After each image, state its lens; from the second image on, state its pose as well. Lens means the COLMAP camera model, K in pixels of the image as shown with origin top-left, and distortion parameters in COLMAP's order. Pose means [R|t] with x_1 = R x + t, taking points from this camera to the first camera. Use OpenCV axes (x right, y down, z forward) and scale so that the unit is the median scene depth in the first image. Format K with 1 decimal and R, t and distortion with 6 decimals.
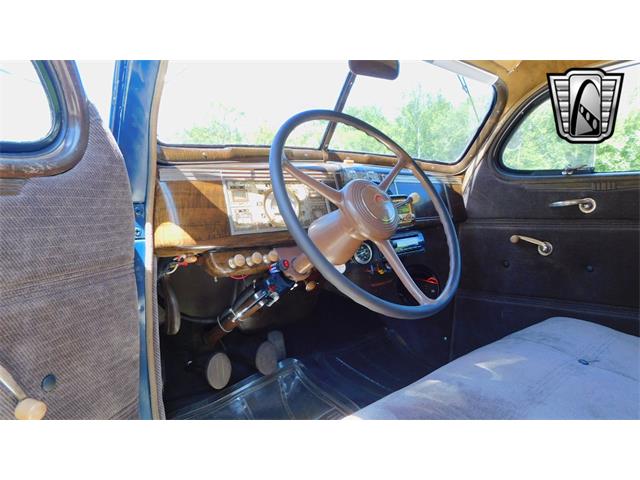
lens RADIAL K [[423.8, 0, 321.3], [0, 423.8, 236.9], [0, 0, 1]] dist [-0.063225, 0.033525]
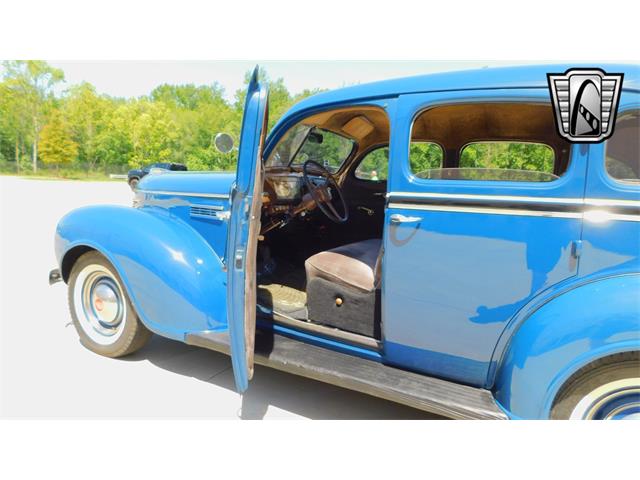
lens RADIAL K [[423.8, 0, 319.6], [0, 423.8, 238.9], [0, 0, 1]] dist [-0.063225, 0.033525]
pose [[0.926908, 0.006431, 0.375233, -0.656616], [-0.022066, 0.999057, 0.037385, 0.097765], [-0.374639, -0.042932, 0.926176, -1.172037]]
